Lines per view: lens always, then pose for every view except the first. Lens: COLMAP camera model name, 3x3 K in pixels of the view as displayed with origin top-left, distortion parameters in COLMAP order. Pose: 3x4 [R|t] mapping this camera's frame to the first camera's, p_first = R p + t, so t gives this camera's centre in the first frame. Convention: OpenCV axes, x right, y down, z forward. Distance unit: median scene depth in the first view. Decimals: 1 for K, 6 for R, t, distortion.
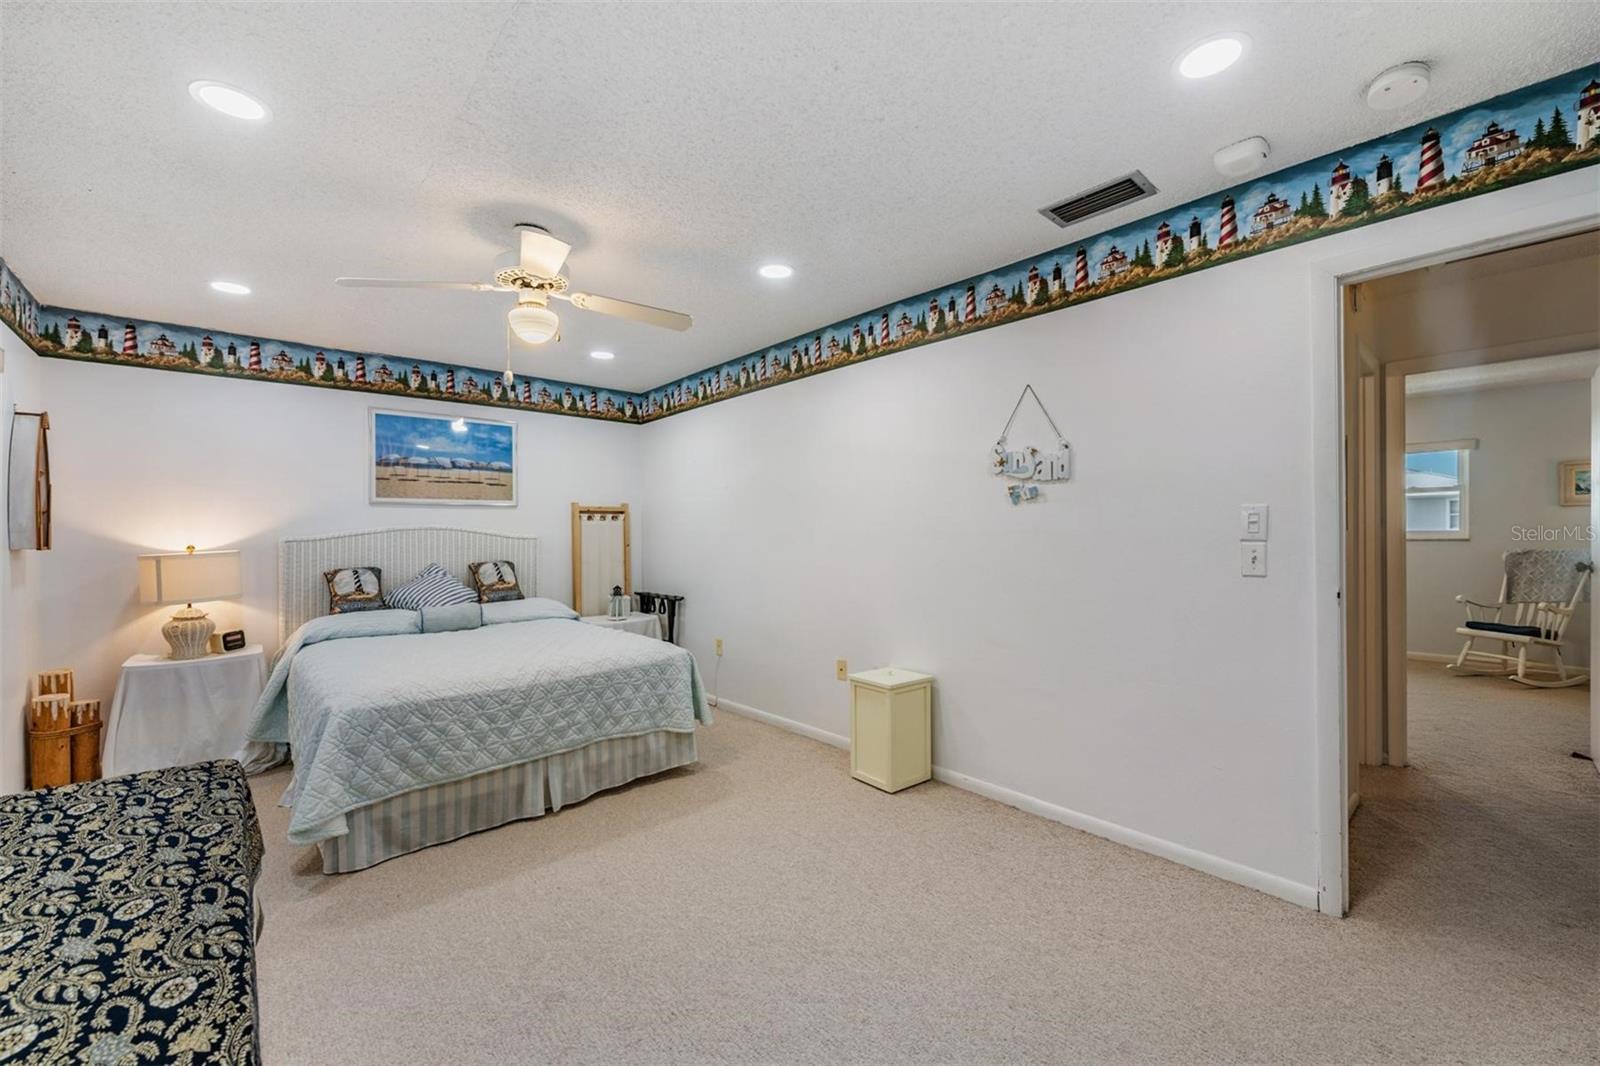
lens RADIAL K [[631.7, 0, 808.3], [0, 631.7, 535.2], [0, 0, 1]] dist [-0.009679, -0.002684]
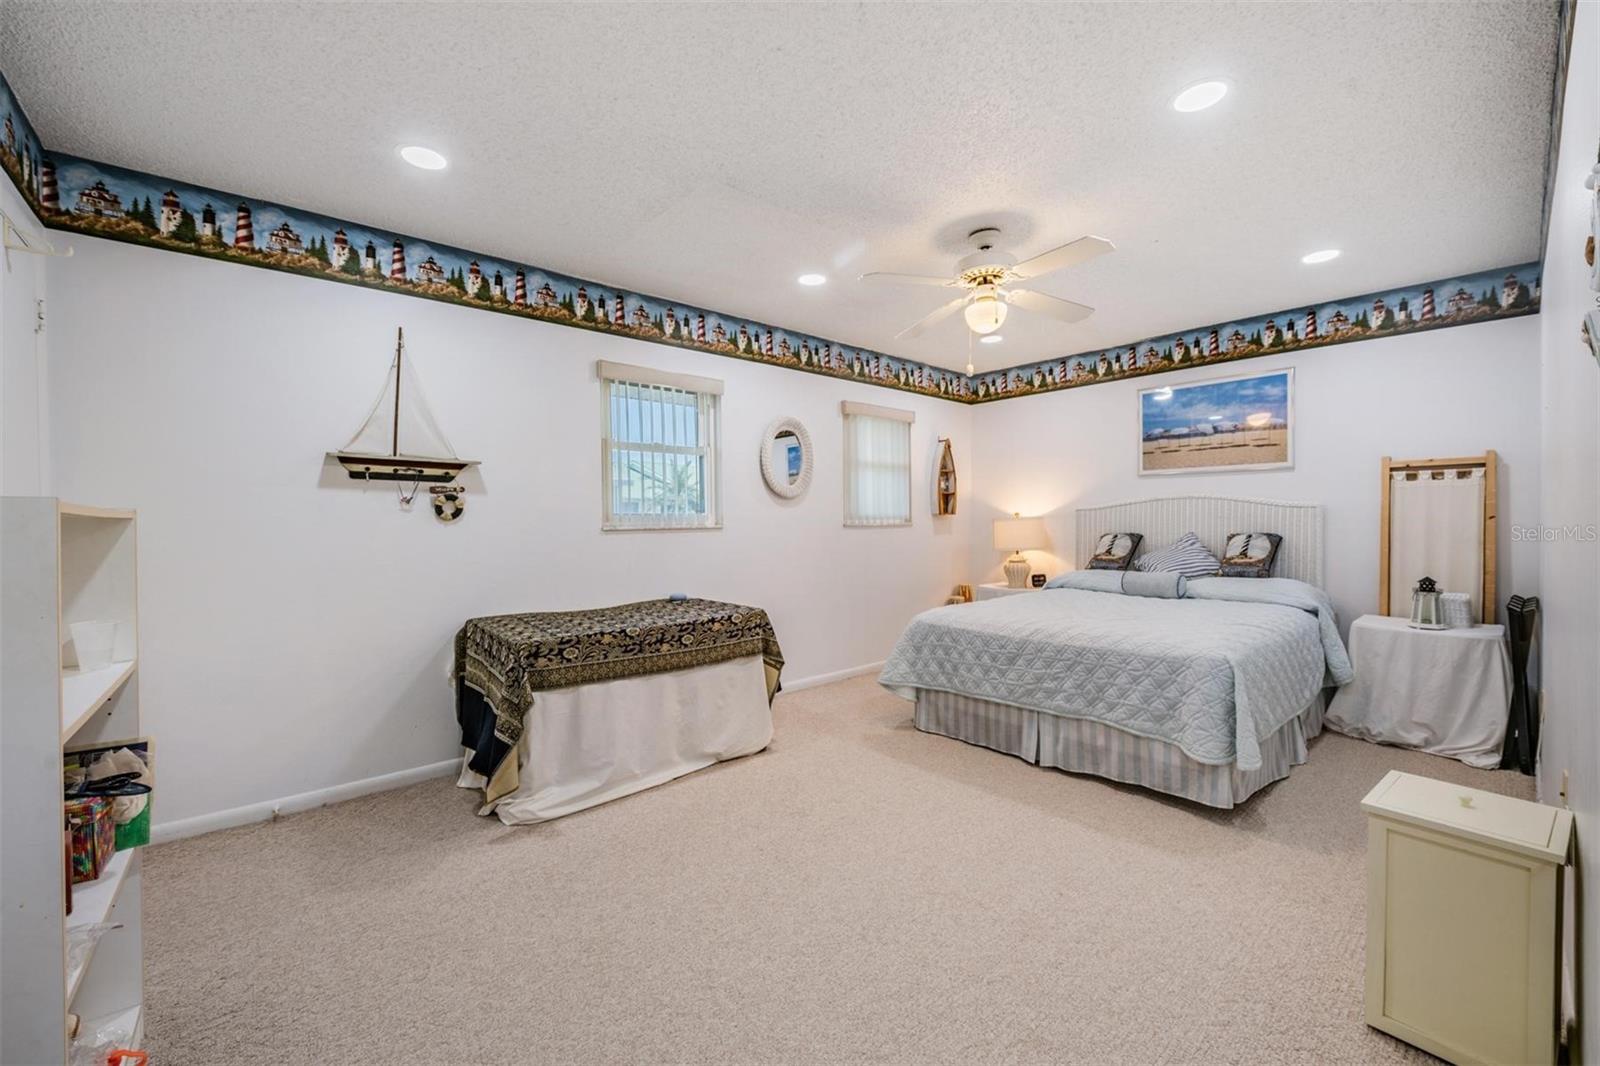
lens RADIAL K [[631.7, 0, 796.8], [0, 631.7, 524.9], [0, 0, 1]] dist [-0.009679, -0.002684]
pose [[-0.019366, 0.020593, -0.999600, 0.466288], [0.004696, 0.999779, 0.020506, 0.010650], [0.999801, -0.004297, -0.019458, 0.444051]]
